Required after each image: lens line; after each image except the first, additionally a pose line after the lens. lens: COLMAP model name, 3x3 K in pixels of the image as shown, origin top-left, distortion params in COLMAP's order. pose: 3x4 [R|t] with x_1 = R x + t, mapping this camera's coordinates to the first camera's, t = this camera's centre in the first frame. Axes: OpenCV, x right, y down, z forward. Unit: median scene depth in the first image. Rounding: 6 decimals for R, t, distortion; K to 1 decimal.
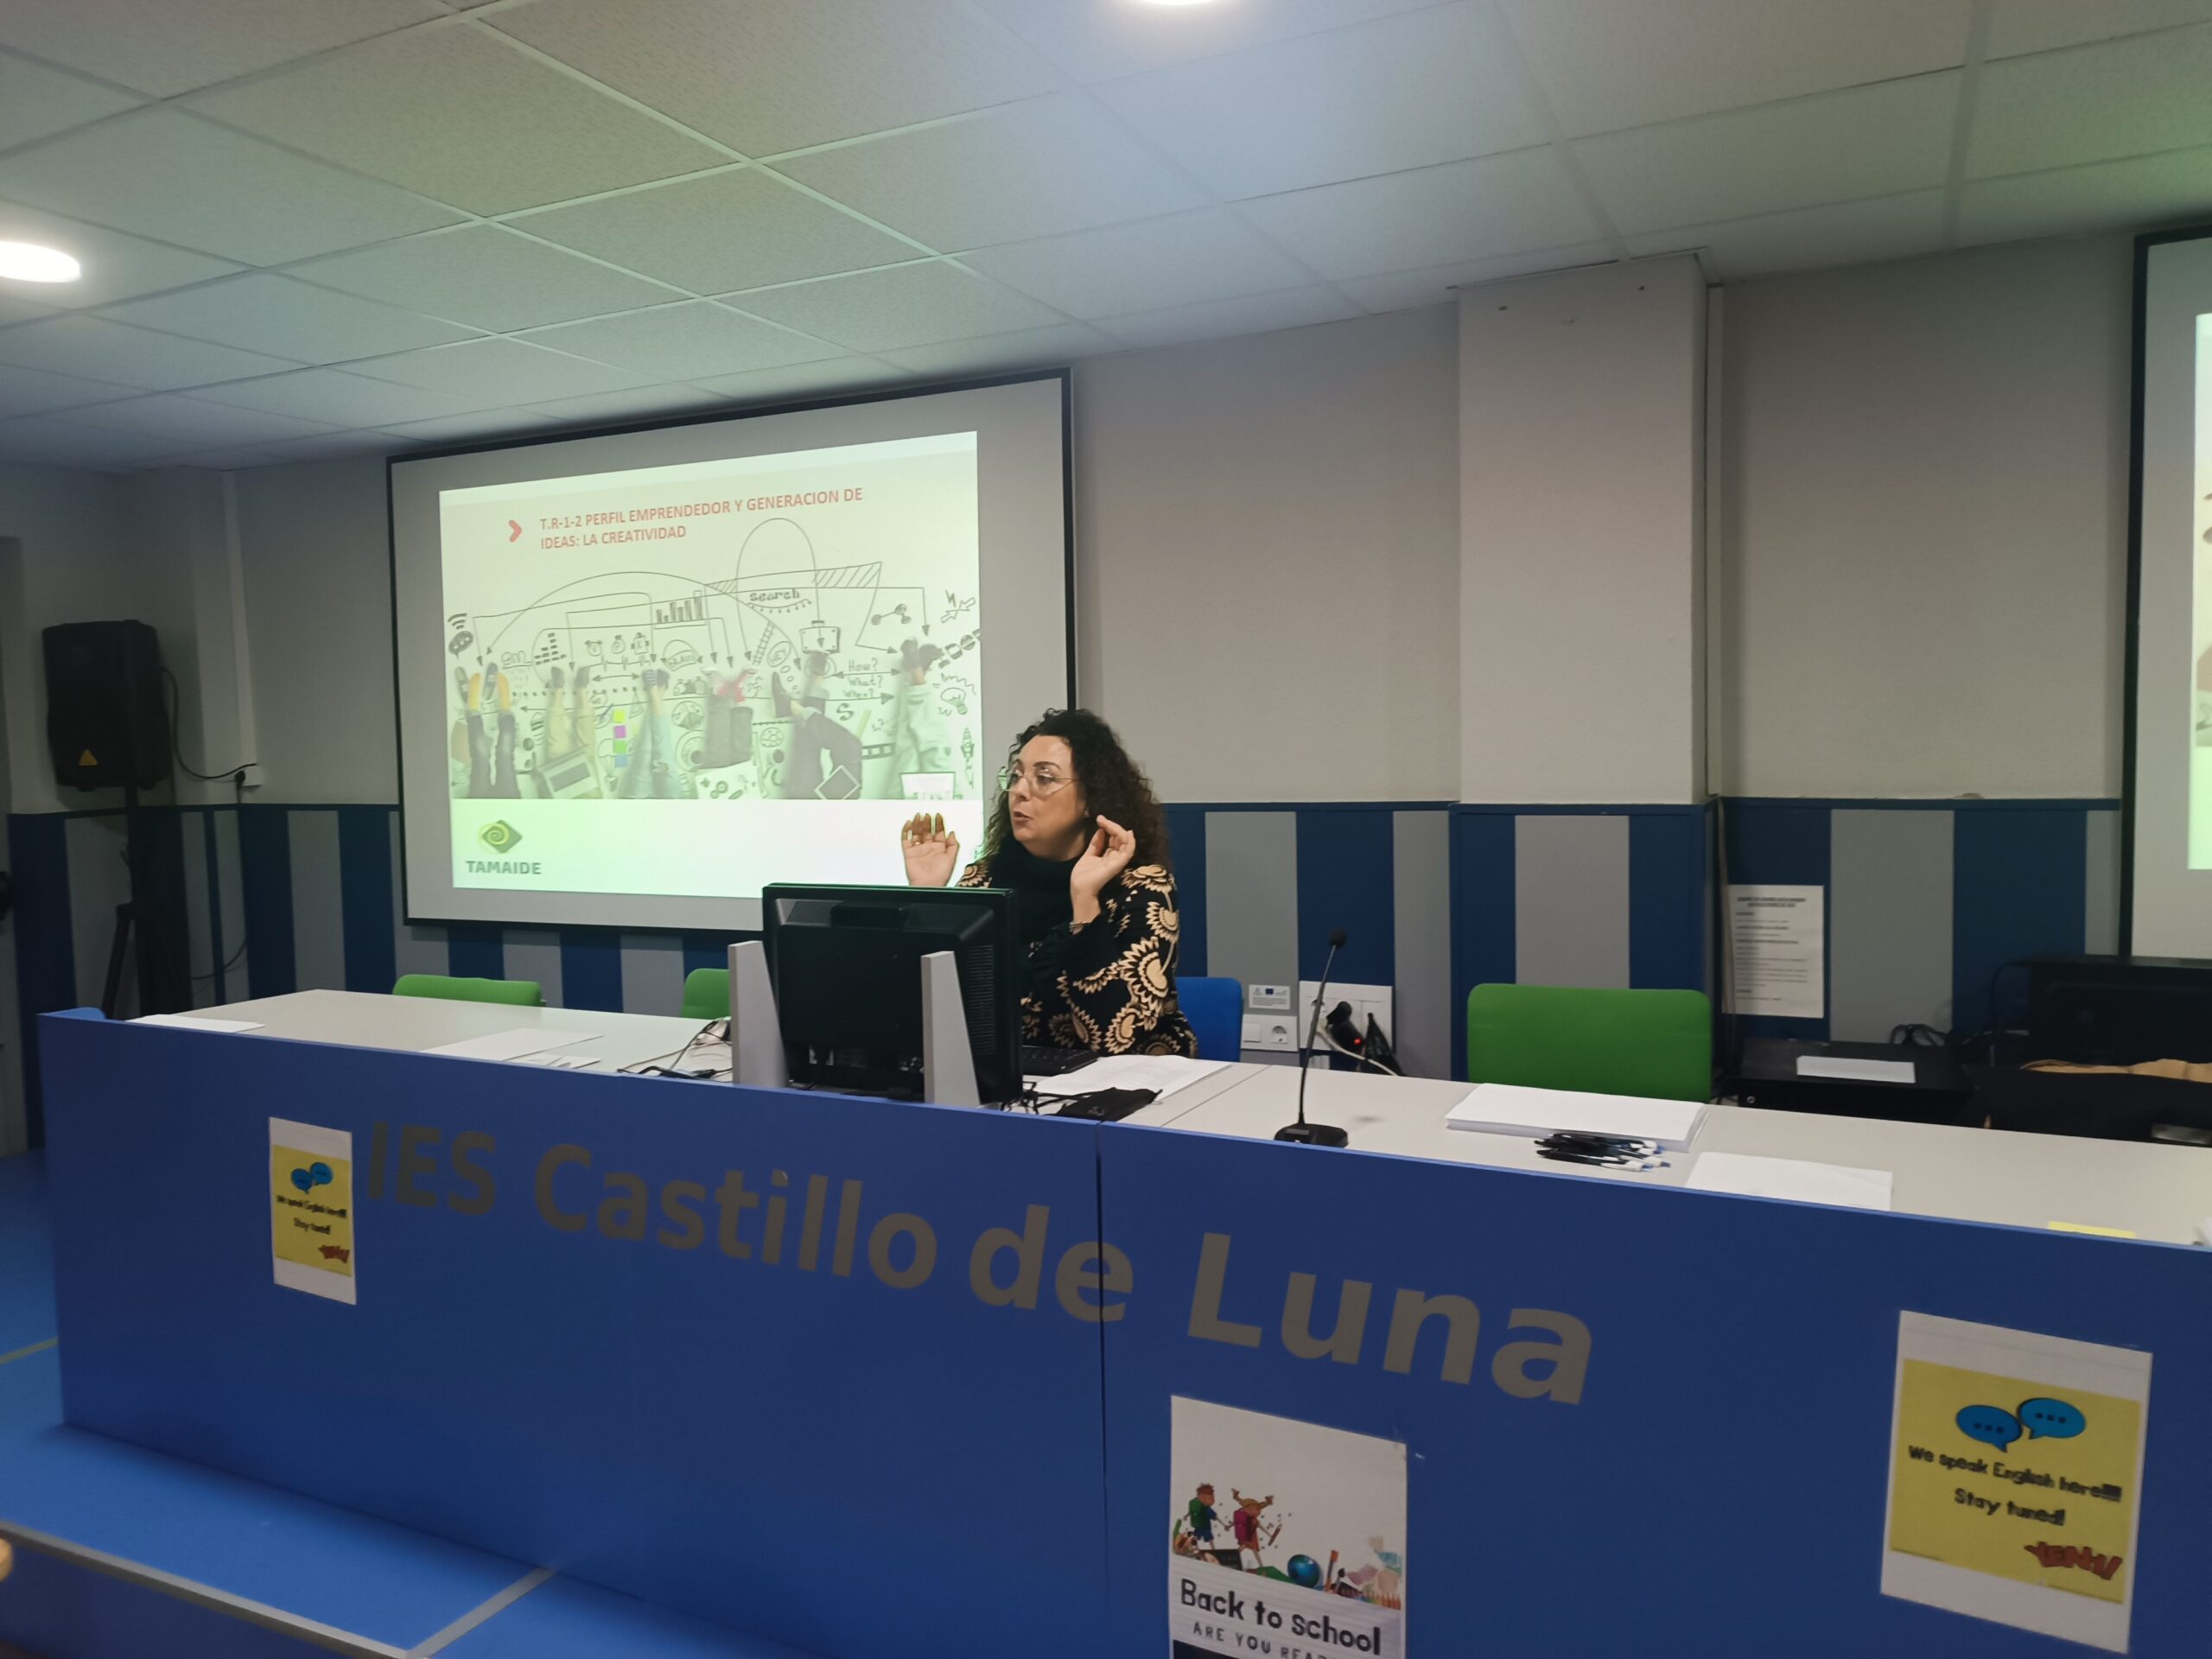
lens RADIAL K [[1579.4, 0, 1106.0], [0, 1579.4, 829.5], [0, 0, 1]] dist [0.002605, -0.001256]
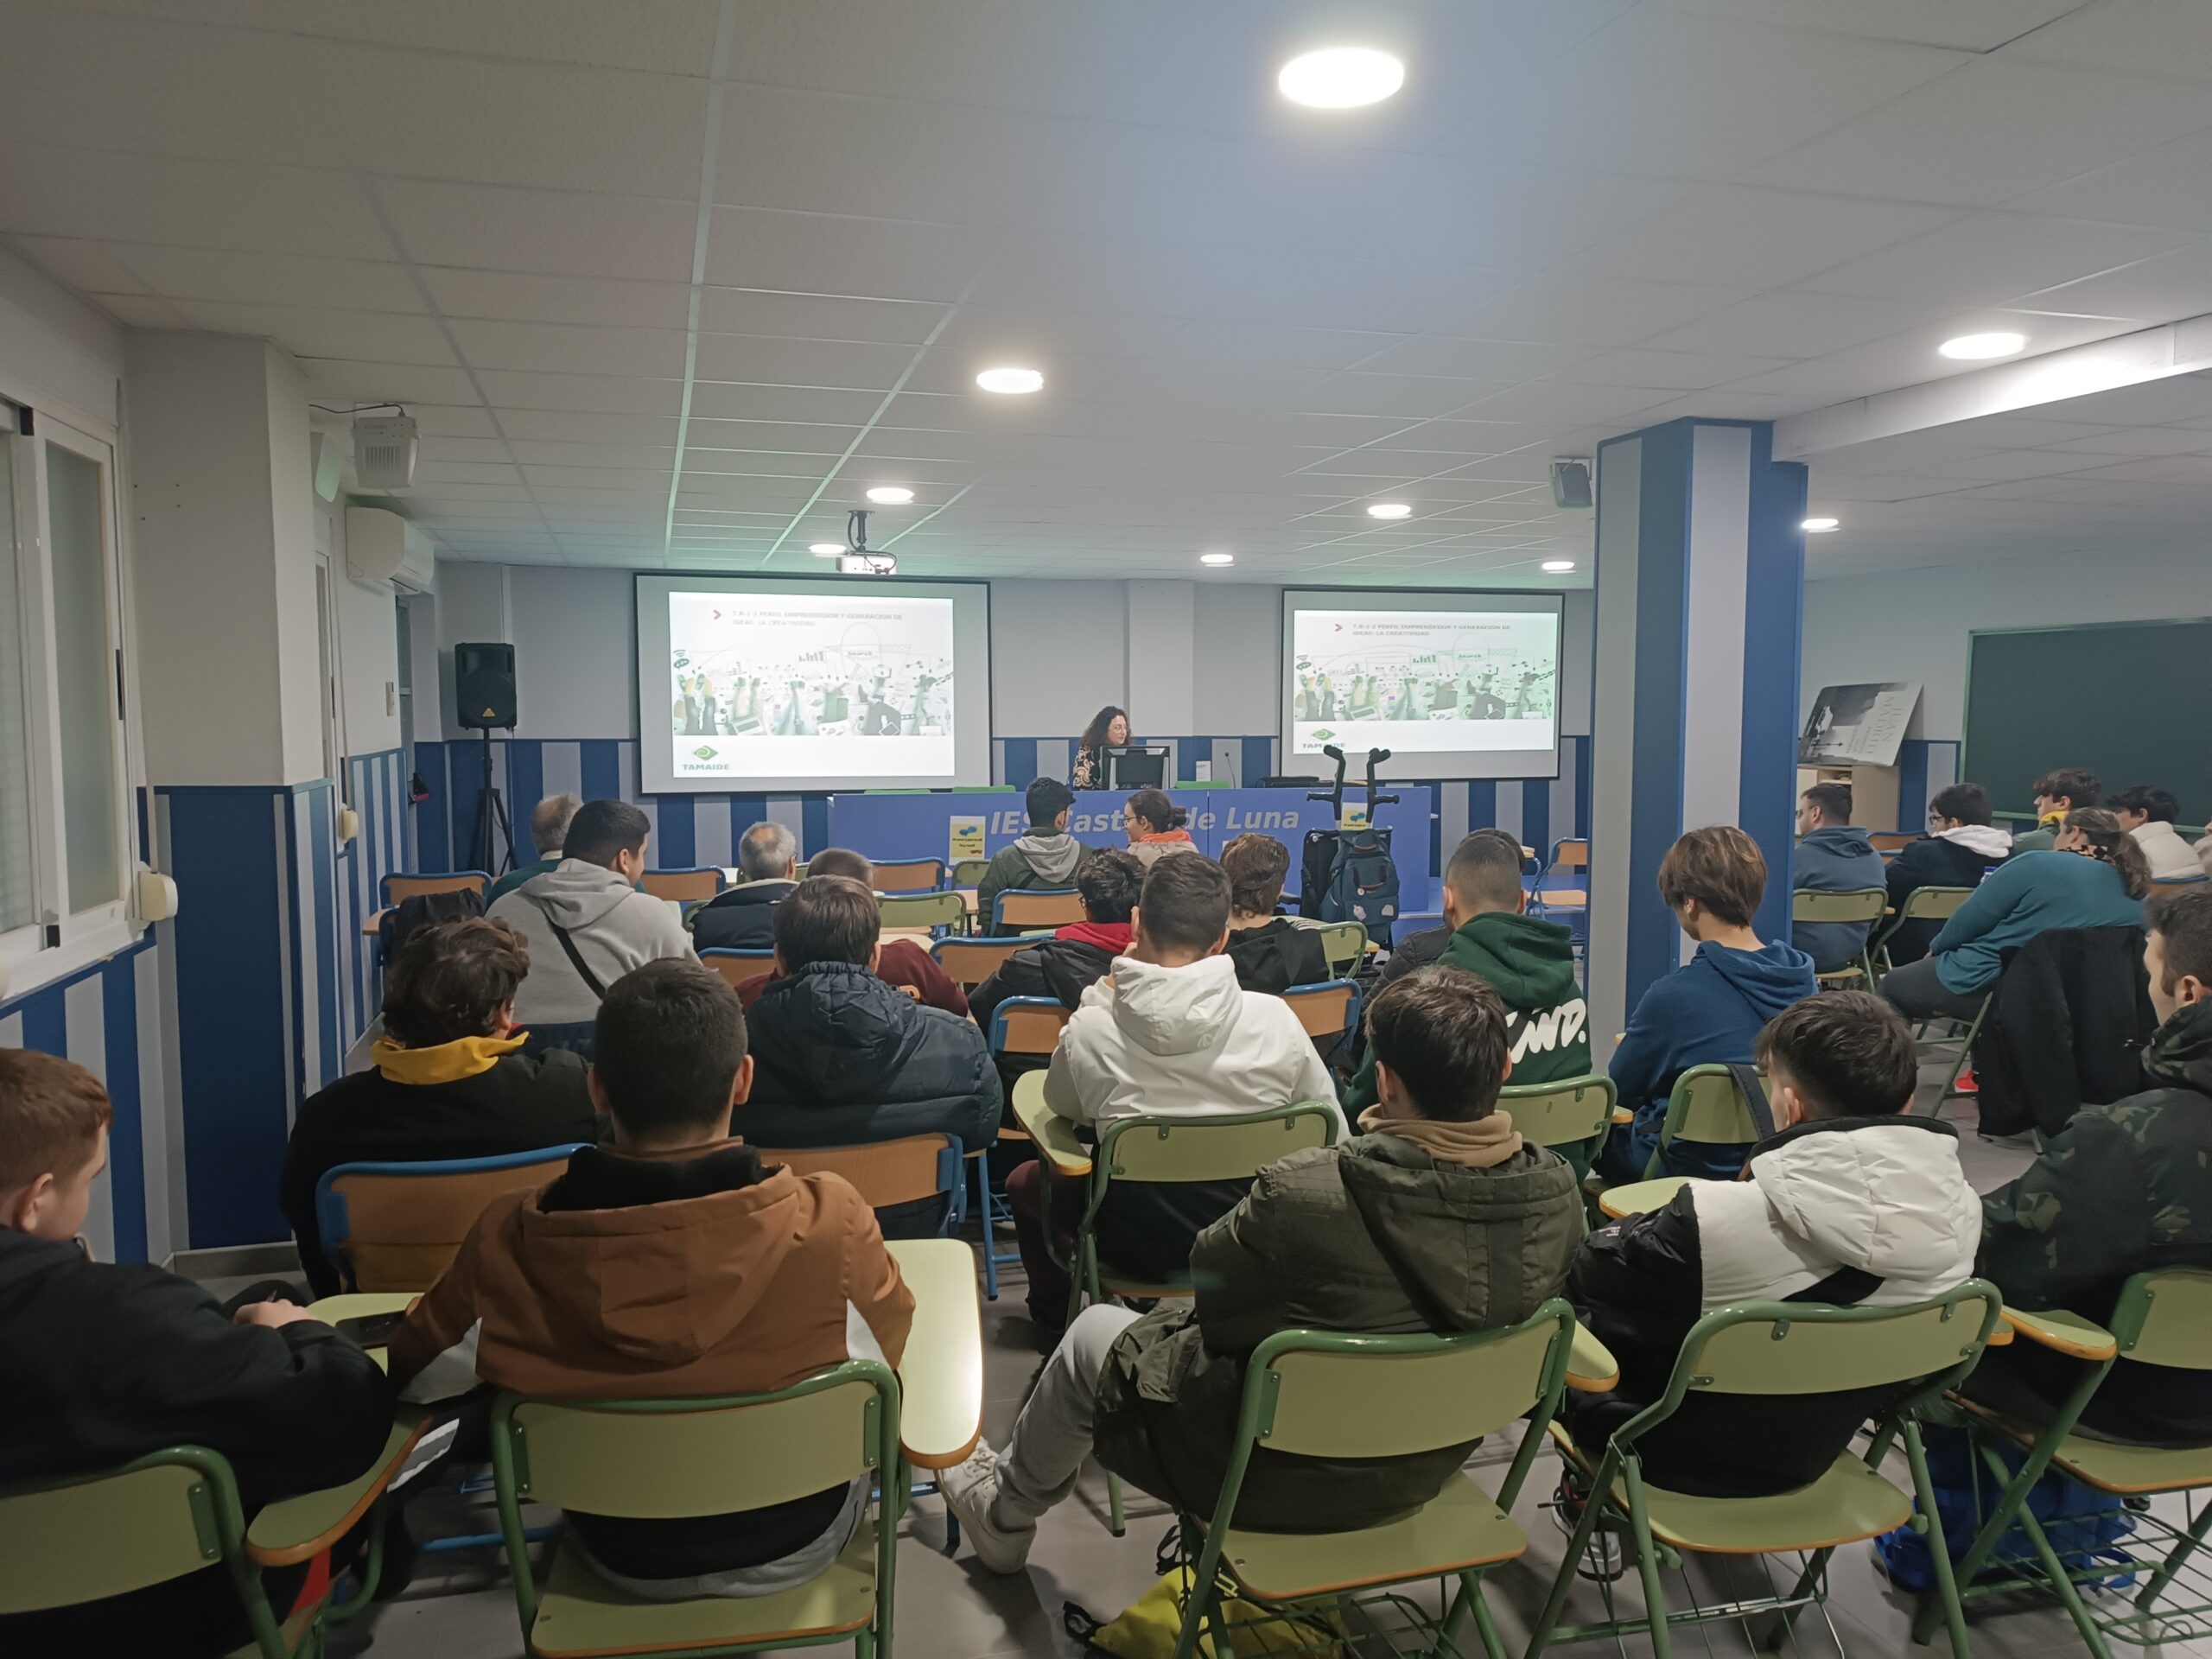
lens RADIAL K [[1579.4, 0, 1106.0], [0, 1579.4, 829.5], [0, 0, 1]] dist [0.002605, -0.001256]
pose [[0.741716, -0.025515, 0.670229, -1.596988], [0.025963, 0.999619, 0.009323, 0.115826], [-0.670212, 0.010486, 0.742096, -1.103267]]
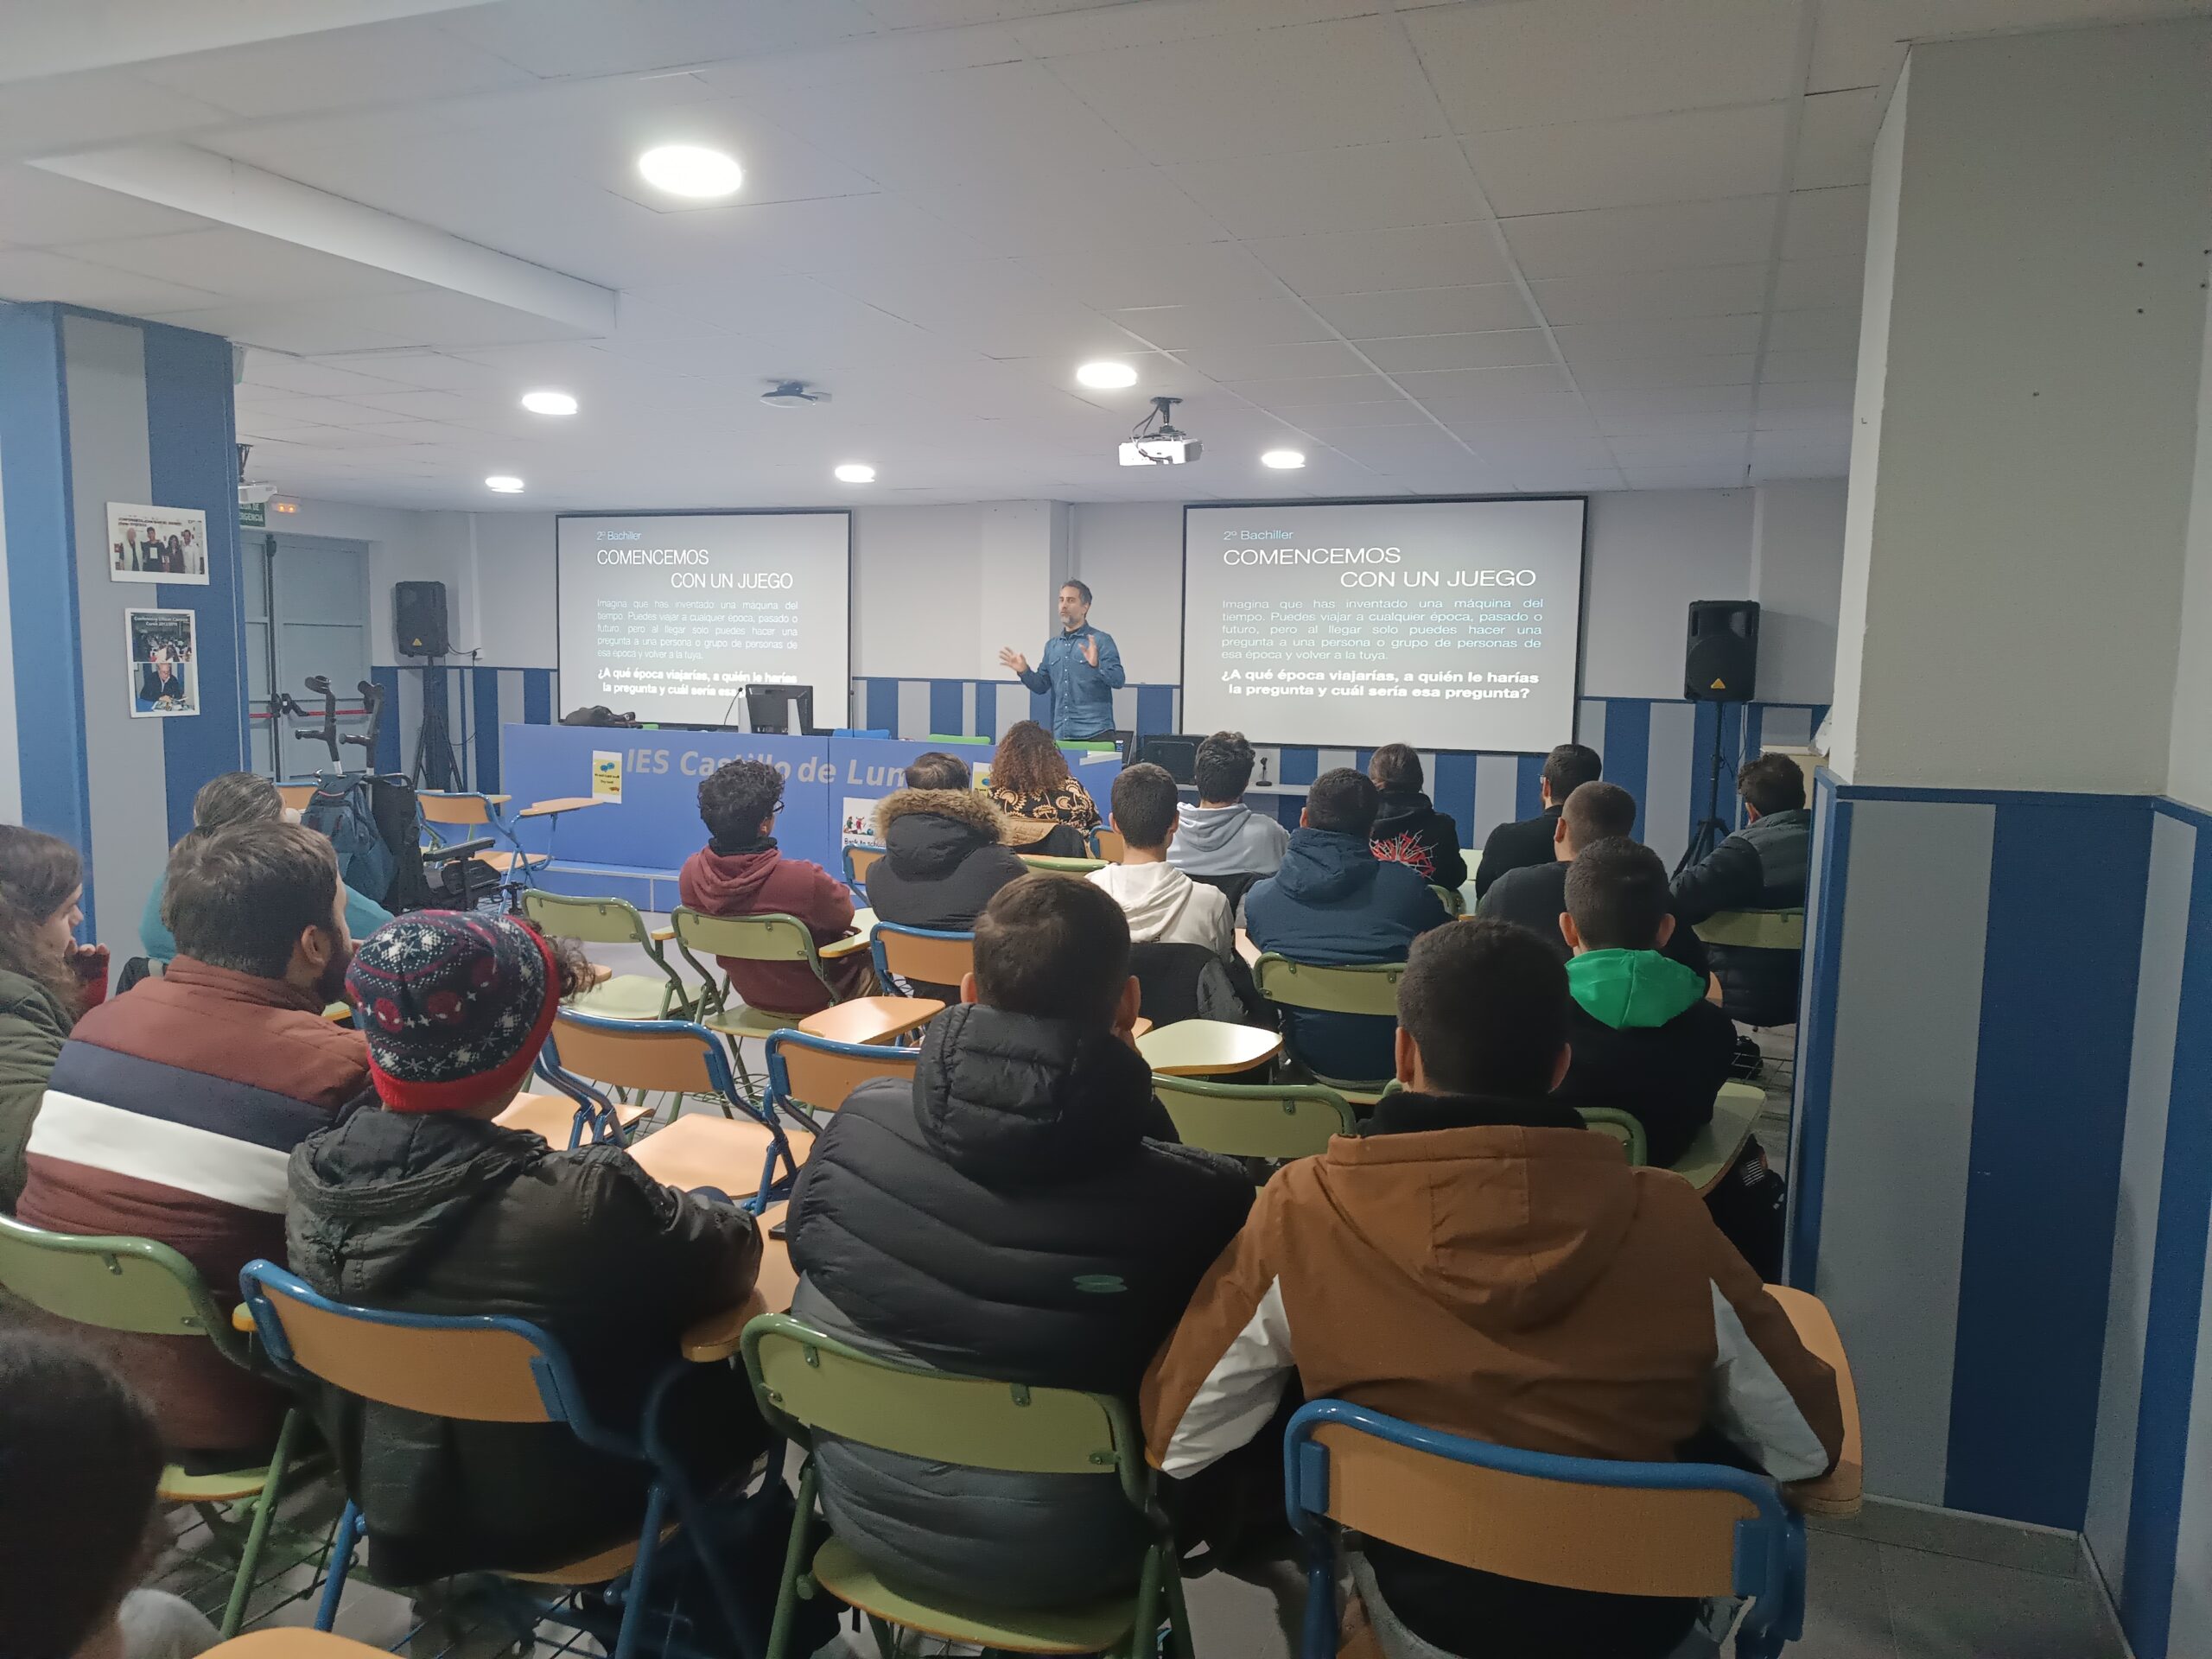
lens RADIAL K [[1579.4, 0, 1106.0], [0, 1579.4, 829.5], [0, 0, 1]] dist [0.002605, -0.001256]
pose [[0.995943, 0.035596, 0.082643, 0.181487], [-0.039047, 0.998415, 0.040528, 0.105123], [-0.081069, -0.043590, 0.995755, -1.527817]]
